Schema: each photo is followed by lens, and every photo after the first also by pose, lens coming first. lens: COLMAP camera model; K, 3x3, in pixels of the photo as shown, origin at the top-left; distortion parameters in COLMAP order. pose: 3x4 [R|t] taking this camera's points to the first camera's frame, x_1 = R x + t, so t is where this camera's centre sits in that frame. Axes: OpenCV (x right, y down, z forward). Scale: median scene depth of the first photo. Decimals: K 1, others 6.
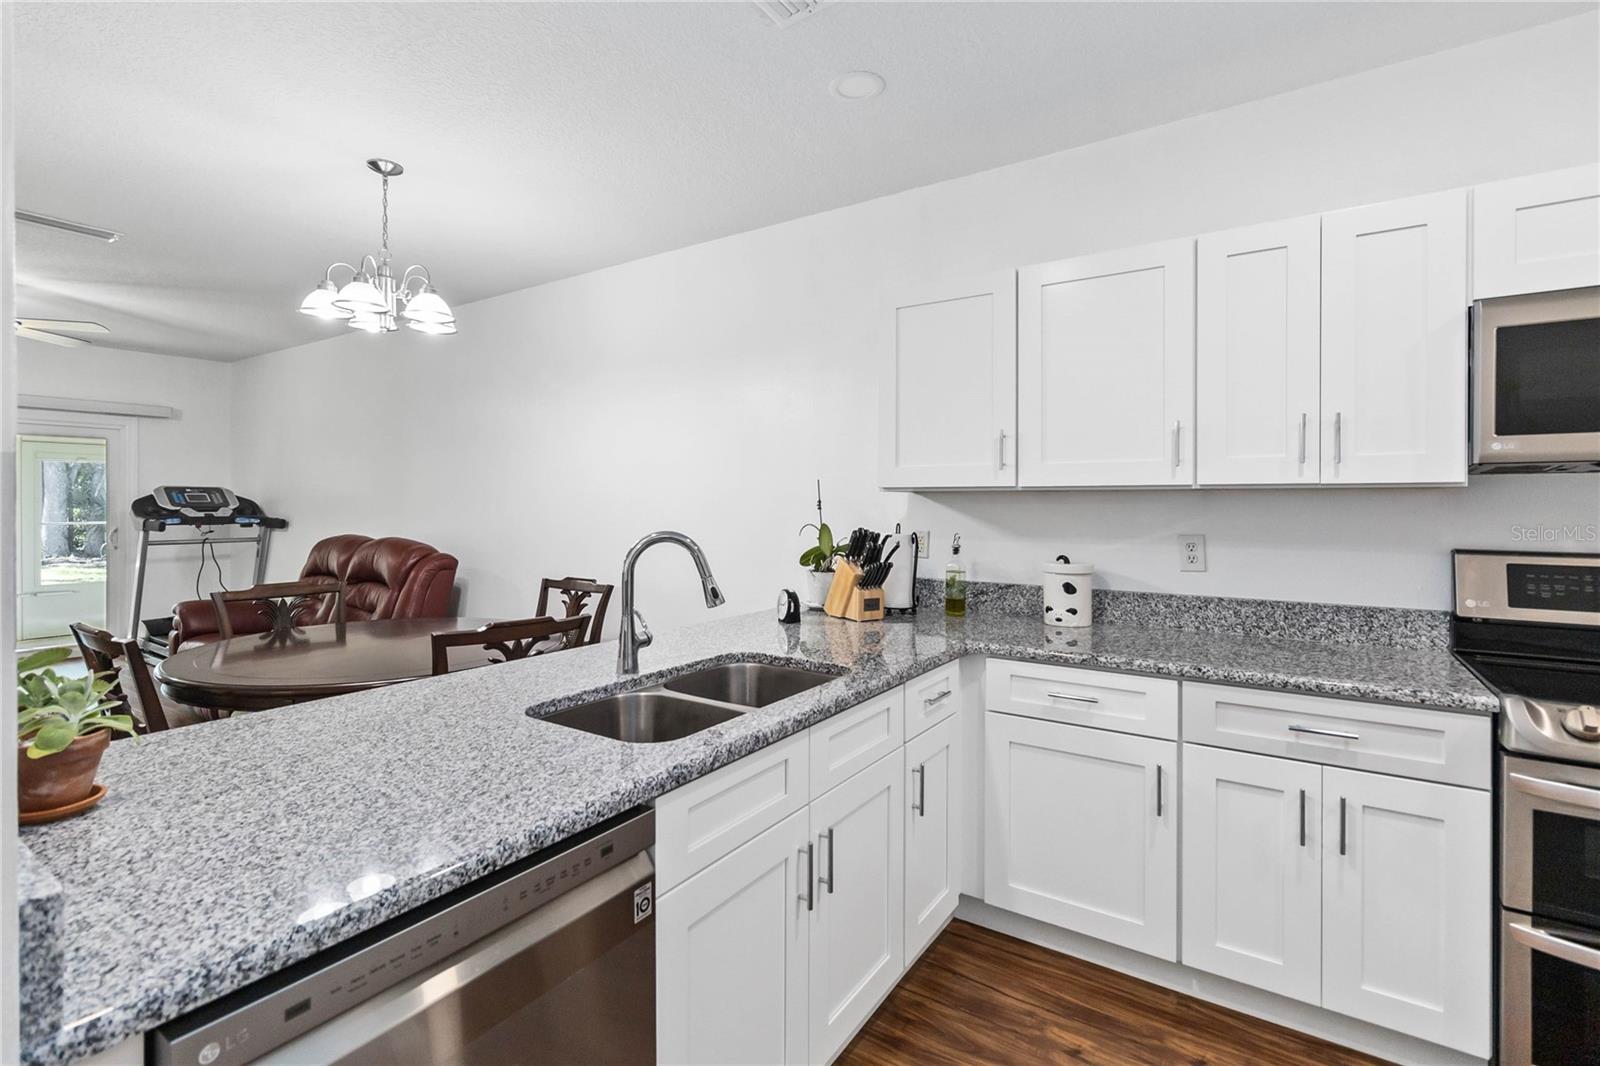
lens RADIAL K [[745.5, 0, 799.3], [0, 745.5, 500.6], [0, 0, 1]] dist [-0.000457, 0.000070]
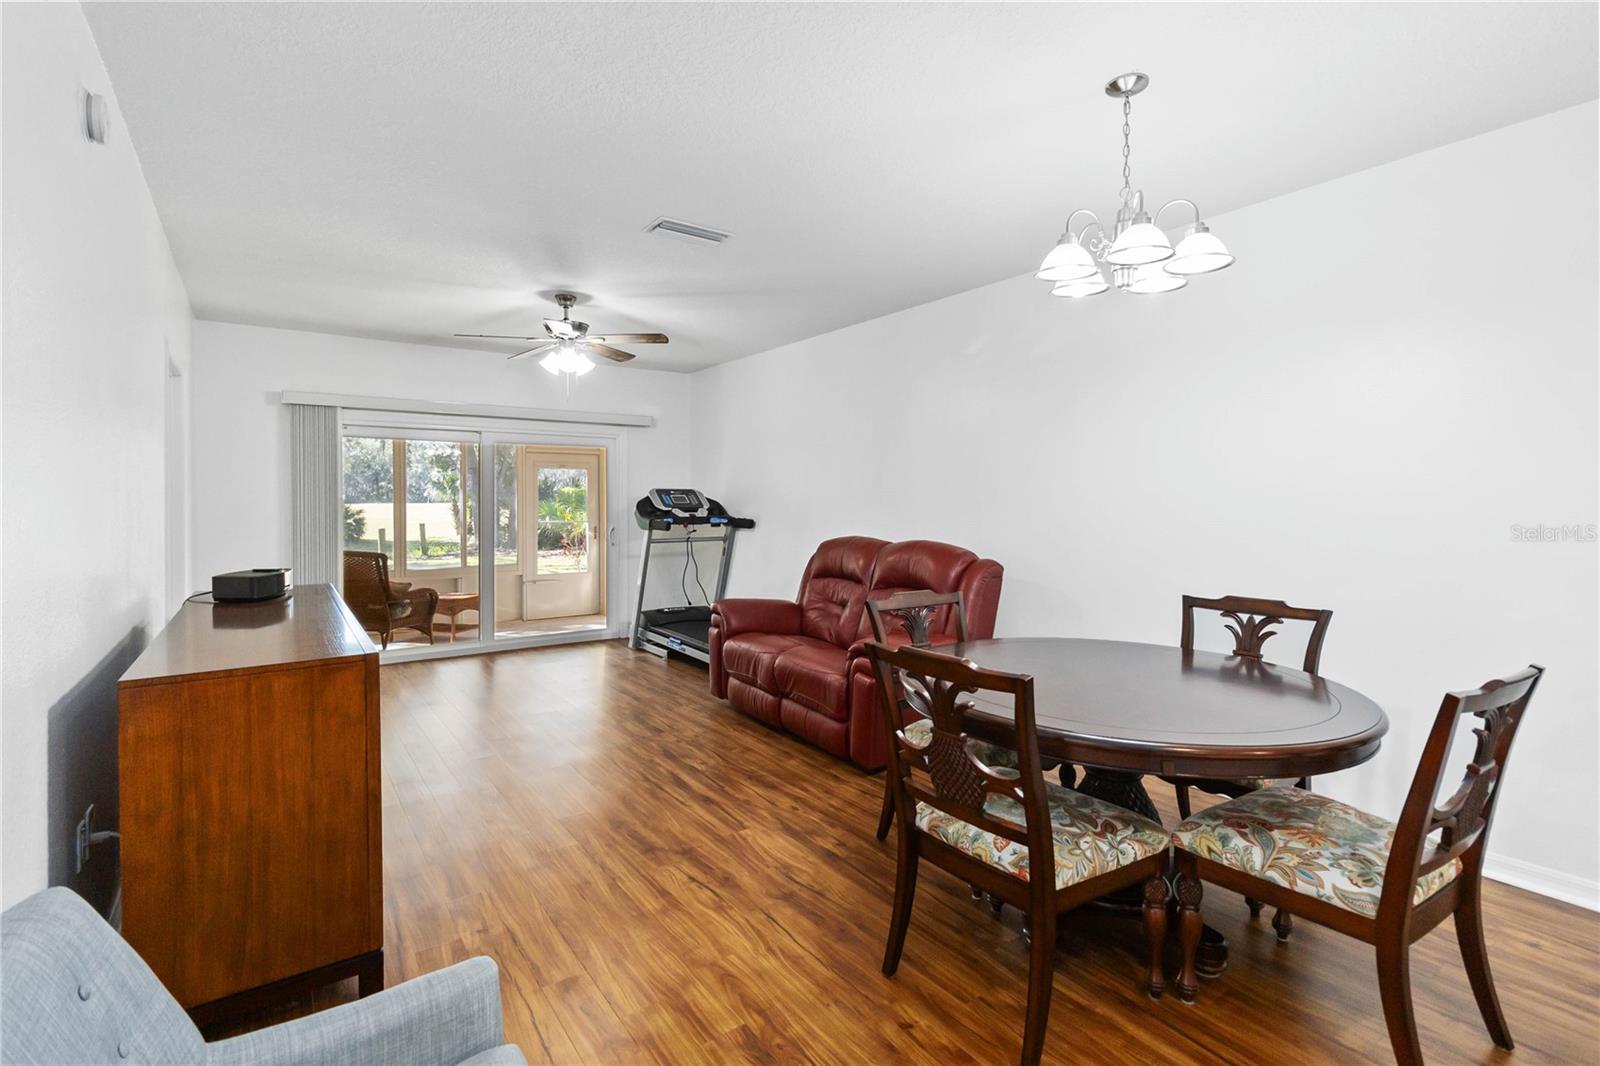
lens RADIAL K [[745.5, 0, 799.3], [0, 745.5, 500.6], [0, 0, 1]] dist [-0.000457, 0.000070]
pose [[0.937463, -0.004900, -0.348050, -0.286887], [0.005427, 0.999985, 0.000539, -0.001318], [0.348042, -0.002394, 0.937476, 0.058136]]
